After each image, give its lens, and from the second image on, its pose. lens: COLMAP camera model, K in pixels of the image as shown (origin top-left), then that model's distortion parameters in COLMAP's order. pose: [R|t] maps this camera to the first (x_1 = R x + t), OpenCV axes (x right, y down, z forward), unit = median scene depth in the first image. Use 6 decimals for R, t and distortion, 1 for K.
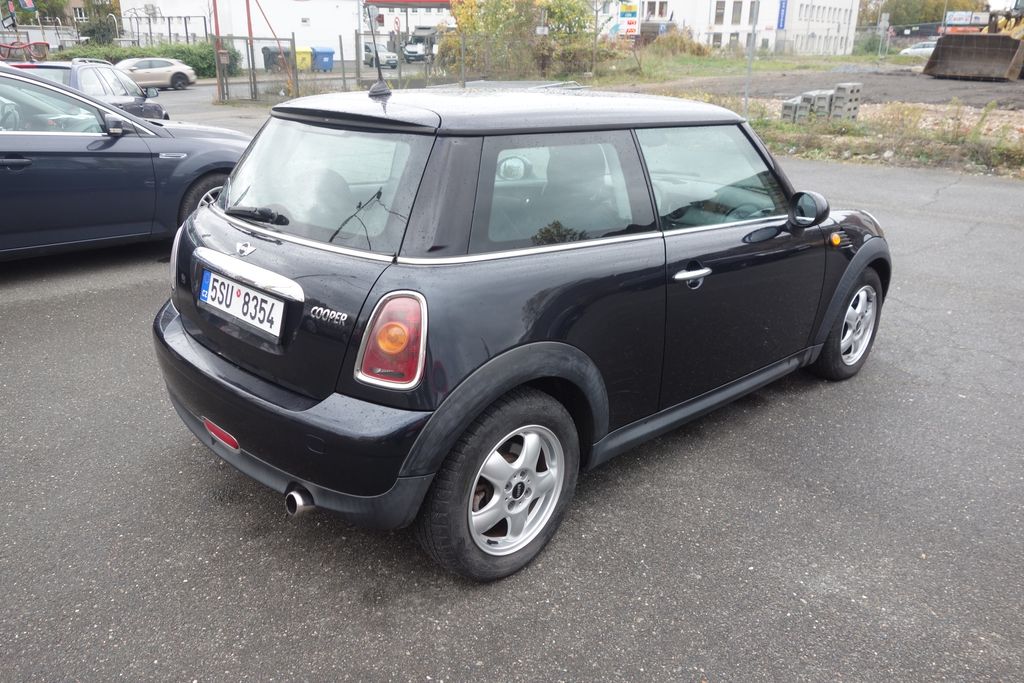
lens RADIAL K [[809.6, 0, 512.0], [0, 809.6, 341.5], [0, 0, 1]] dist [0.003344, -0.004204]
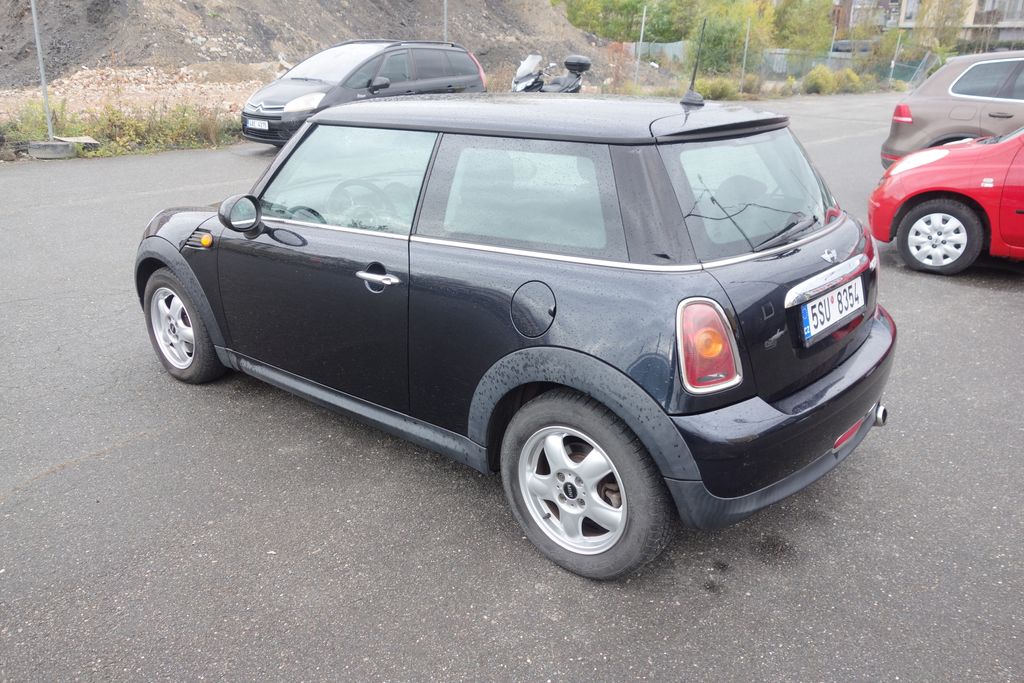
lens RADIAL K [[809.5, 0, 512.0], [0, 809.5, 341.5], [0, 0, 1]] dist [0.004221, -0.000263]
pose [[-0.067169, -0.350515, 0.934145, -1.138728], [0.321837, 0.878602, 0.352816, -0.447821], [-0.944409, 0.324341, 0.053794, 1.185809]]
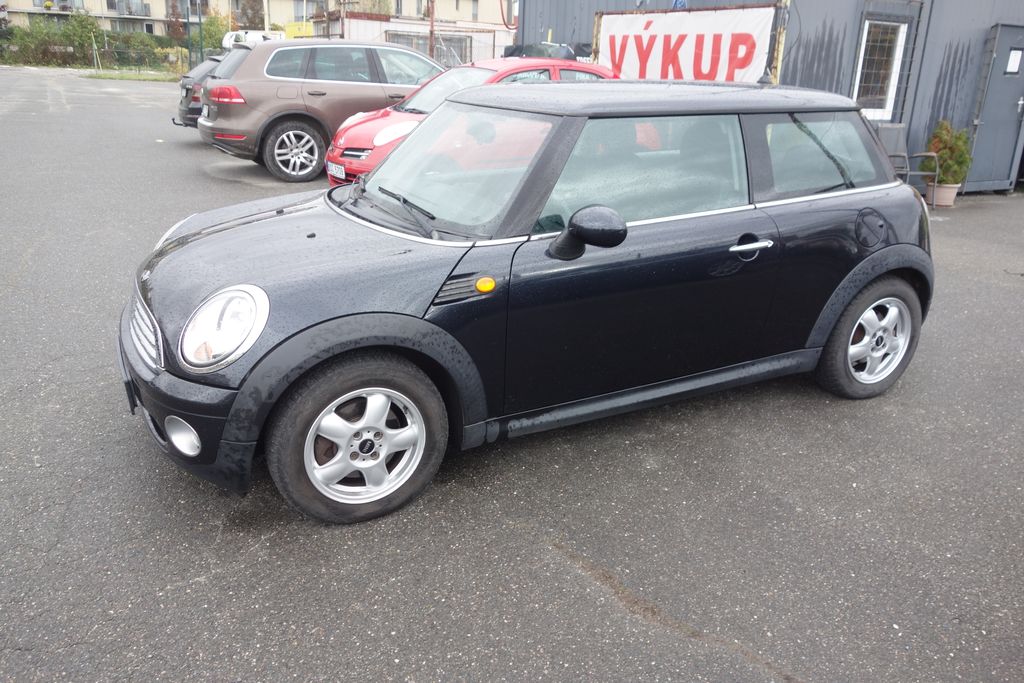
lens RADIAL K [[811.4, 0, 512.0], [0, 811.4, 341.5], [0, 0, 1]] dist [0.001034, -0.000302]
pose [[-0.952880, -0.143174, 0.267434, -0.176275], [0.054024, 0.787418, 0.614047, -0.818289], [-0.298498, 0.599561, -0.742580, 2.374299]]
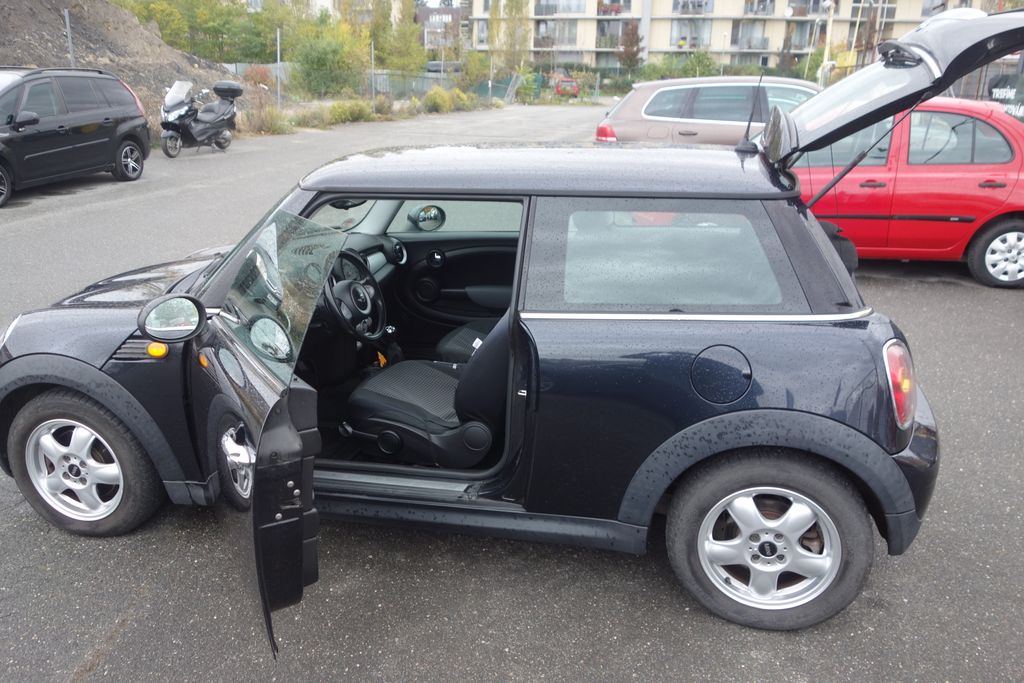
lens RADIAL K [[810.6, 0, 512.0], [0, 810.6, 341.5], [0, 0, 1]] dist [-0.001266, -0.005286]
pose [[-0.521827, -0.283729, 0.804484, -0.875526], [0.271661, 0.838695, 0.472007, -0.642698], [-0.808639, 0.464853, -0.360575, 1.649104]]
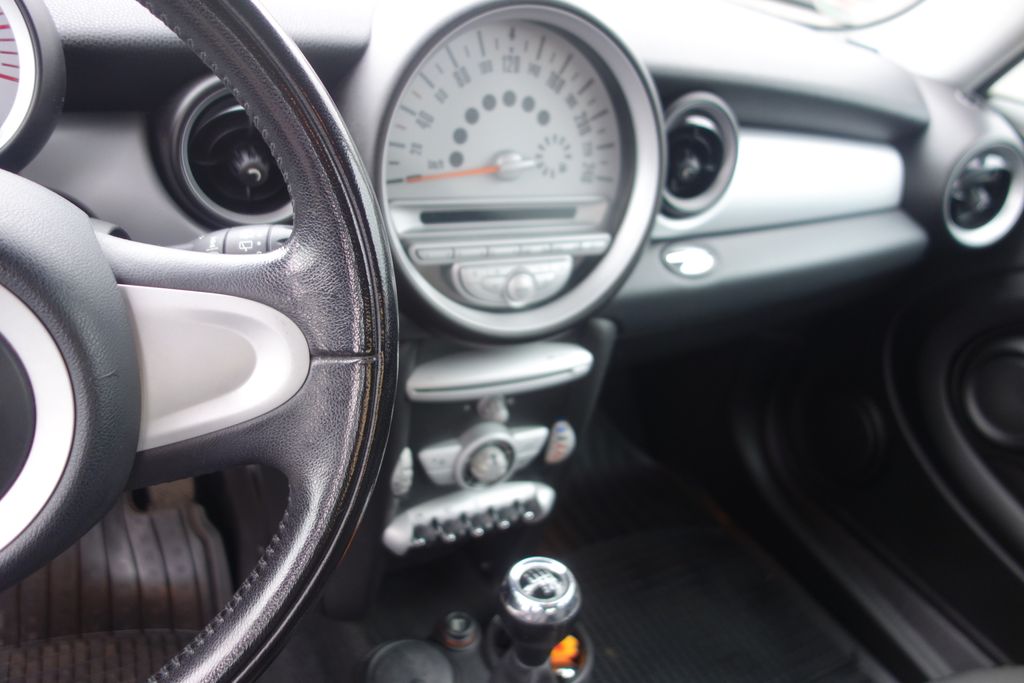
lens RADIAL K [[809.6, 0, 512.0], [0, 809.6, 341.5], [0, 0, 1]] dist [0.003344, -0.004204]
pose [[0.302064, -0.473587, 0.827328, 0.042745], [0.135230, 0.880380, 0.454582, -0.284185], [-0.943647, -0.025433, 0.329974, 1.305252]]
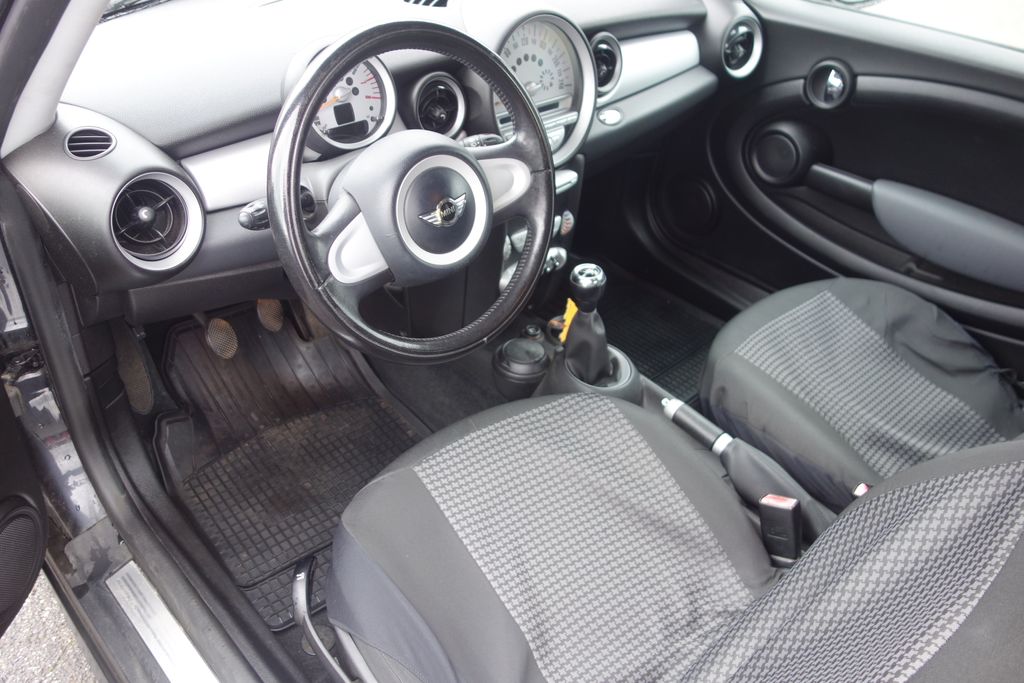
lens RADIAL K [[809.5, 0, 512.0], [0, 809.5, 341.5], [0, 0, 1]] dist [0.004221, -0.000263]
pose [[0.023975, -0.627355, 0.778364, -0.180365], [0.241963, 0.759080, 0.604360, -0.387543], [-0.969989, 0.173846, 0.169996, 1.332016]]
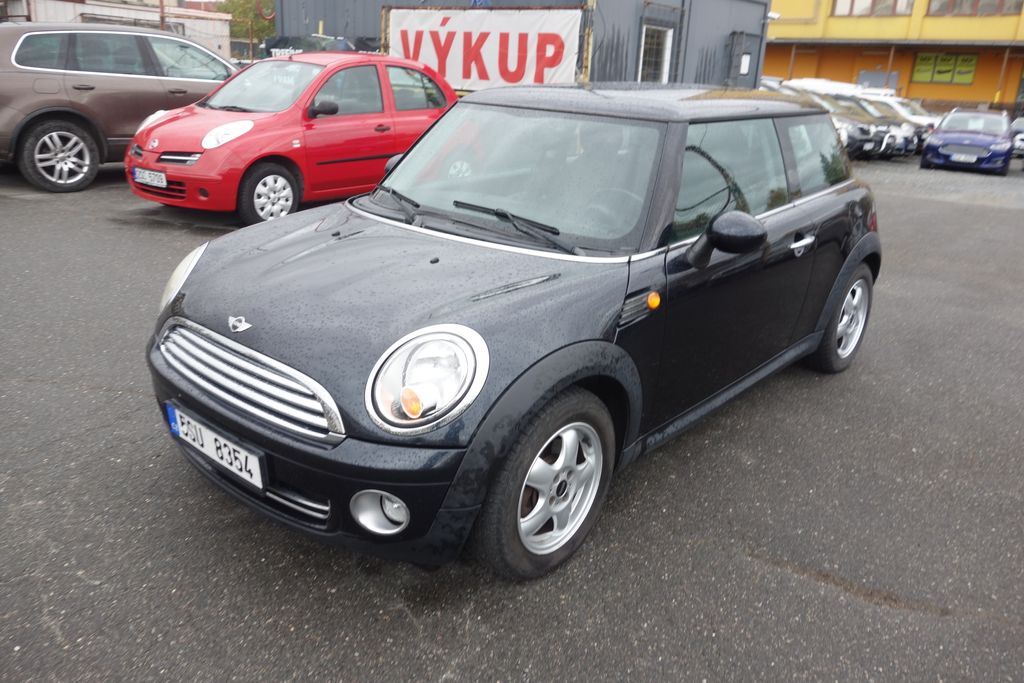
lens RADIAL K [[809.6, 0, 512.0], [0, 809.6, 341.5], [0, 0, 1]] dist [0.004994, -0.000922]
pose [[-0.995392, -0.042921, -0.085744, 0.343816], [-0.086753, 0.784008, 0.614658, -0.797721], [0.040842, 0.619265, -0.784119, 2.372336]]
